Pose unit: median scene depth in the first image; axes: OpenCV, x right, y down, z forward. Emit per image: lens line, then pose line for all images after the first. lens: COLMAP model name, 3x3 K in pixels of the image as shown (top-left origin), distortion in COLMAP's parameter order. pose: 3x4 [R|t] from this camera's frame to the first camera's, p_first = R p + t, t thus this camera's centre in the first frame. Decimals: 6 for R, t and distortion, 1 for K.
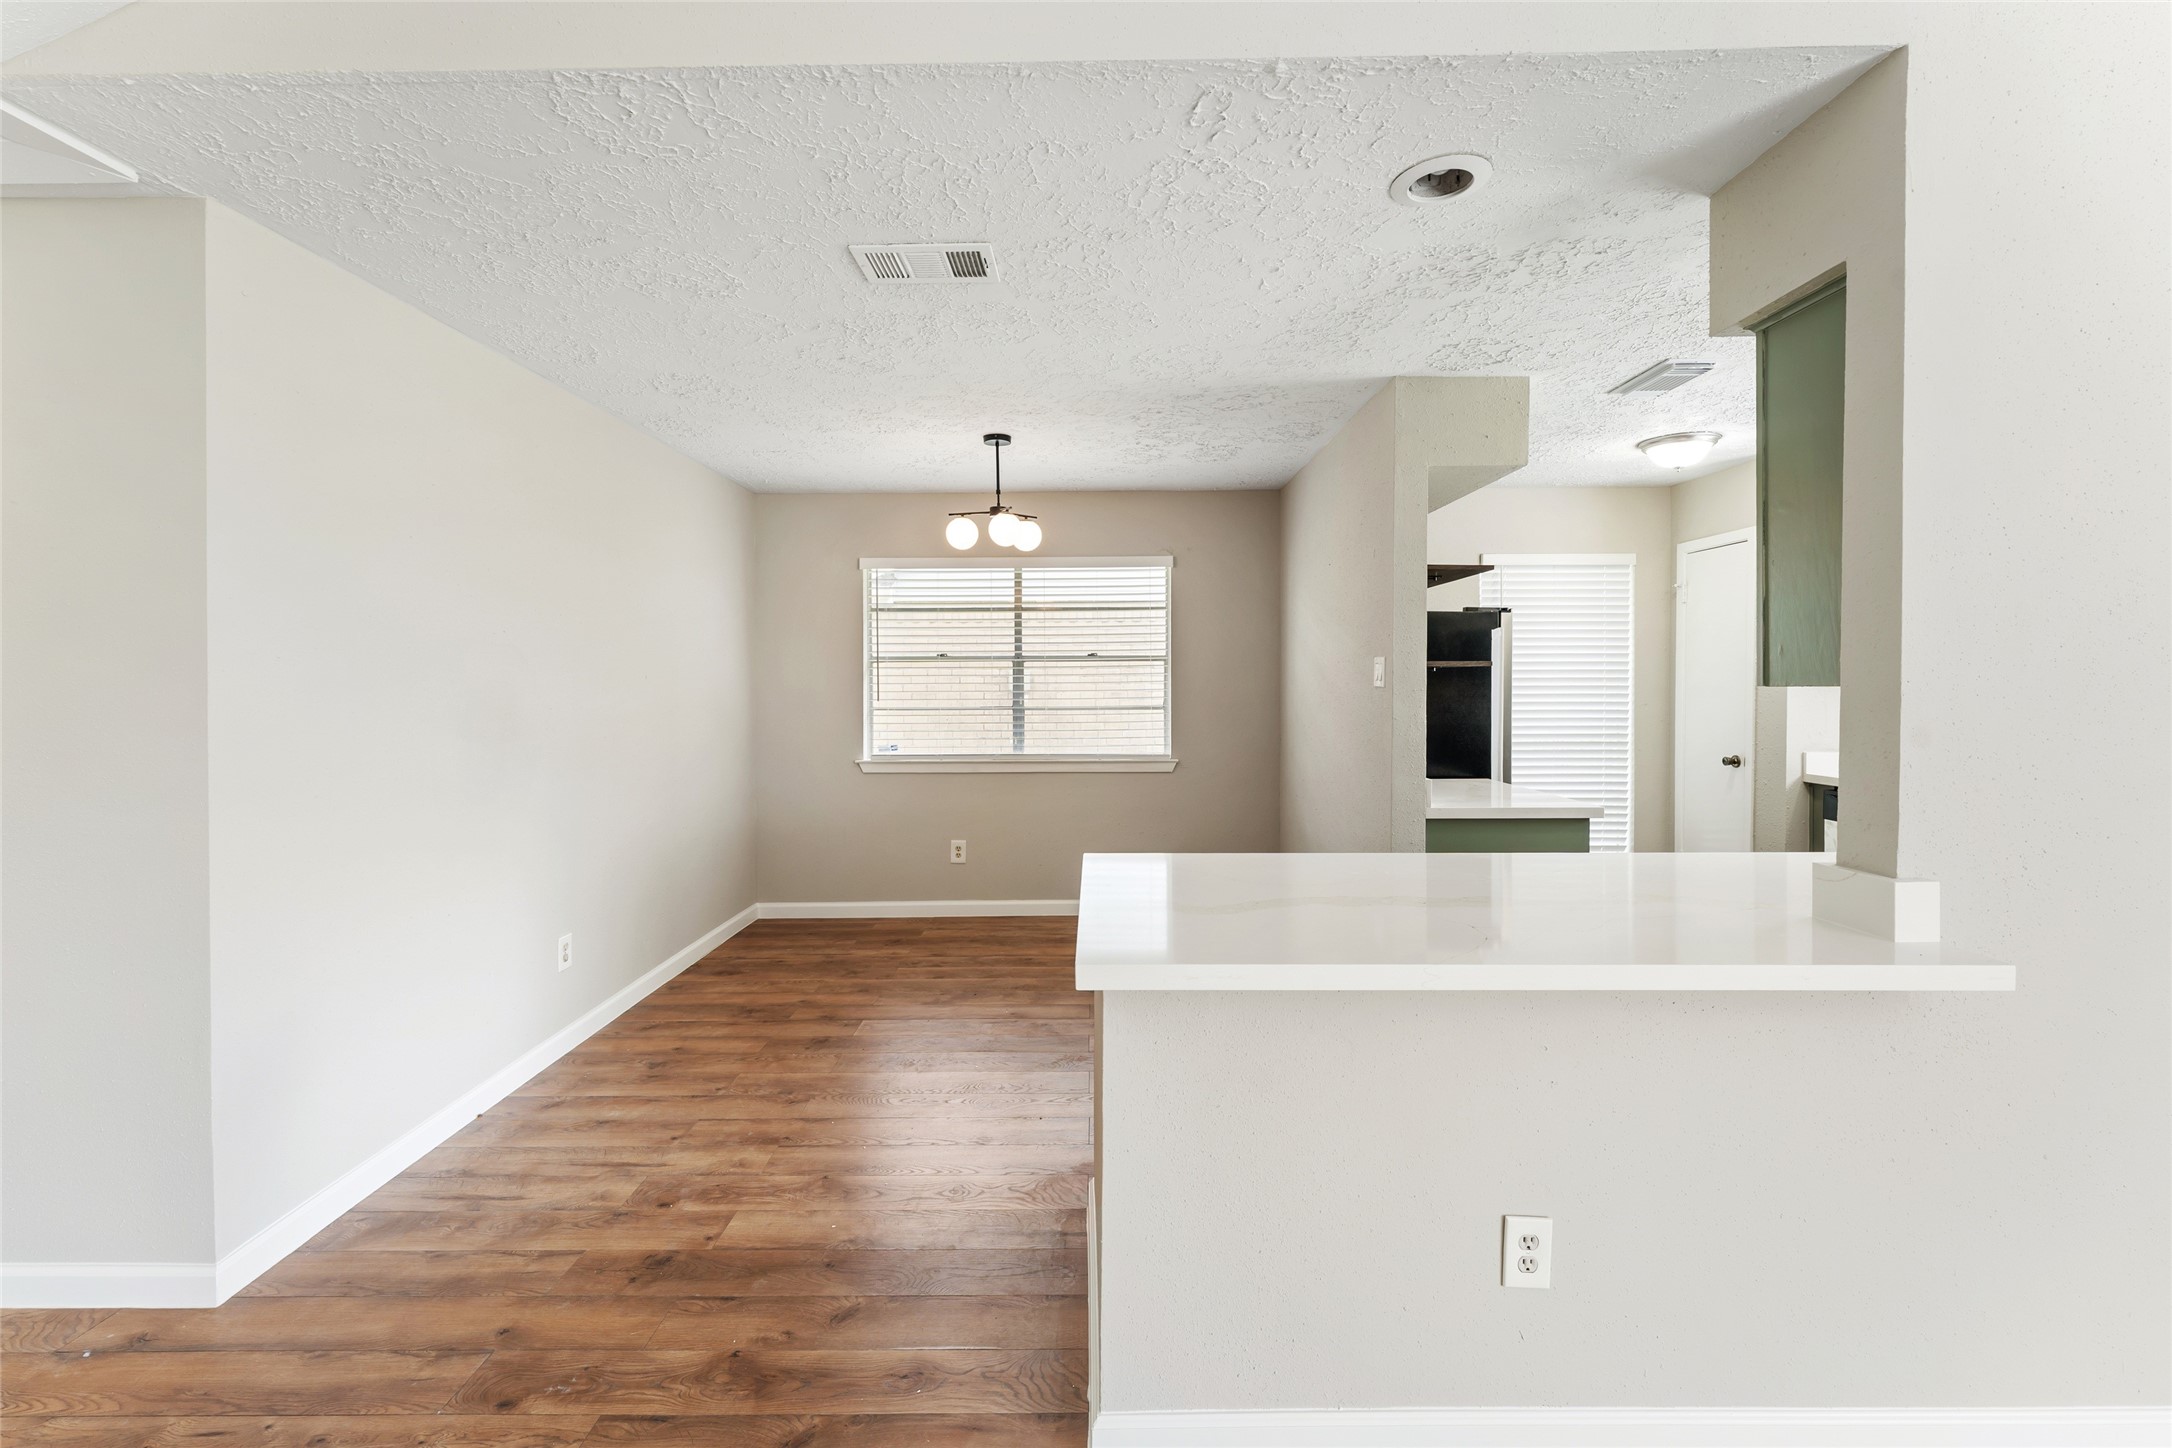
lens RADIAL K [[853.6, 0, 1084.8], [0, 853.6, 683.8], [0, 0, 1]] dist [0.000146, 0.000004]
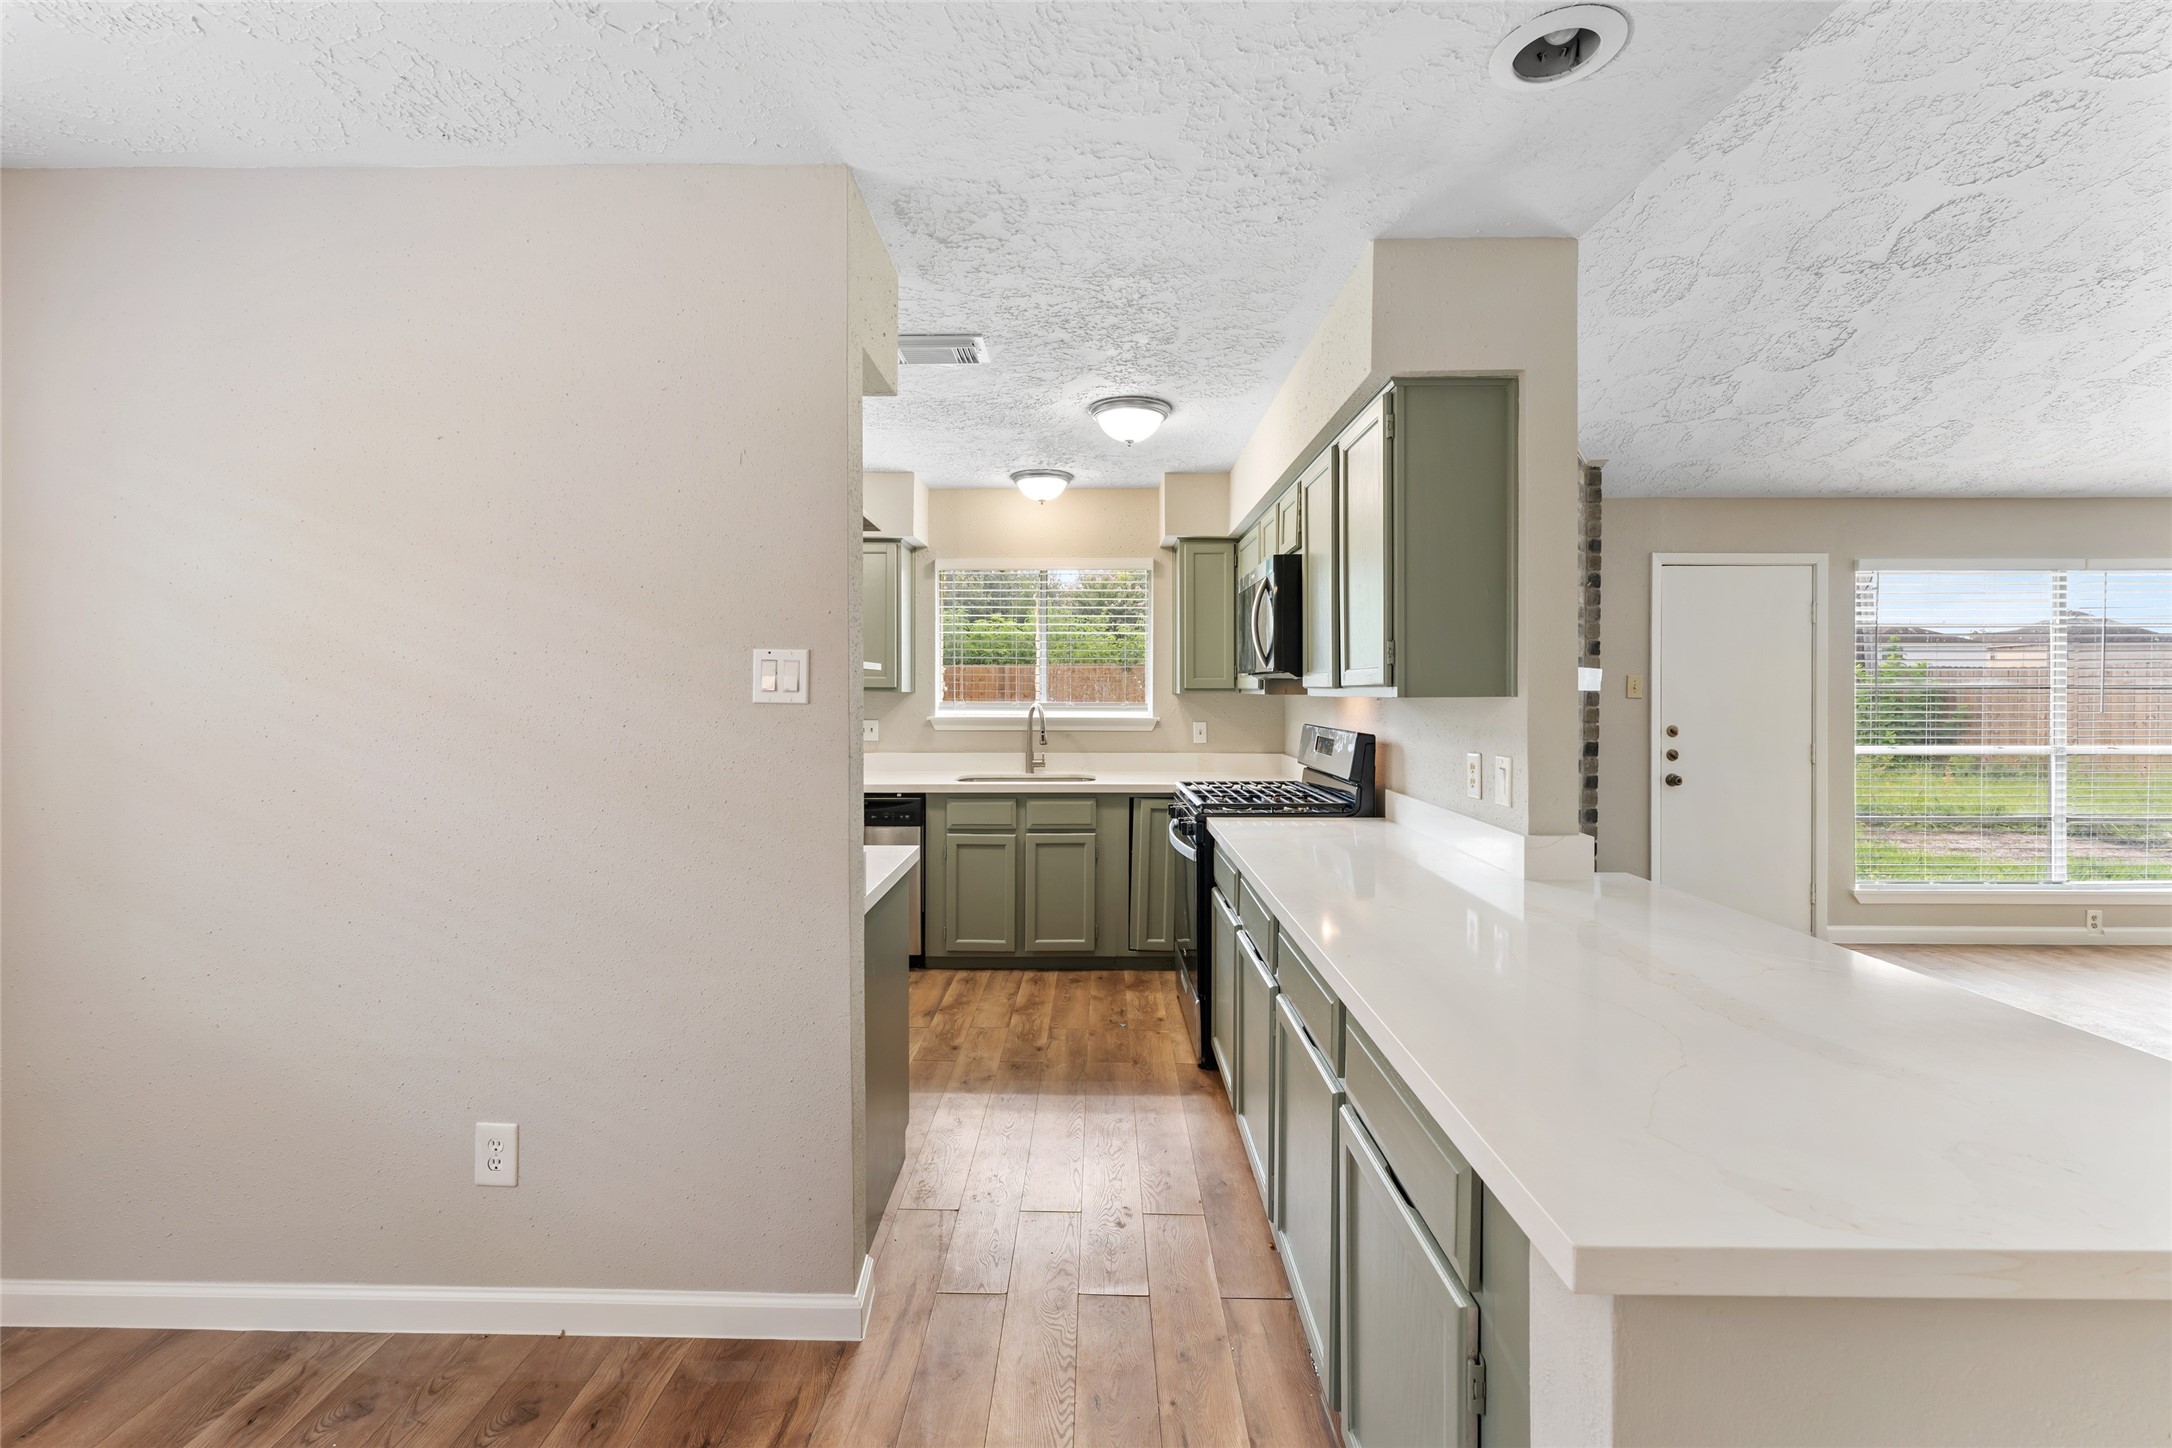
lens RADIAL K [[878.8, 0, 1082.7], [0, 878.8, 683.5], [0, 0, 1]] dist [-0.000770, -0.000156]
pose [[-0.005425, 0.006346, 0.999965, -0.162125], [0.004623, 0.999969, -0.006321, -0.002750], [-0.999975, 0.004588, -0.005454, 0.596533]]
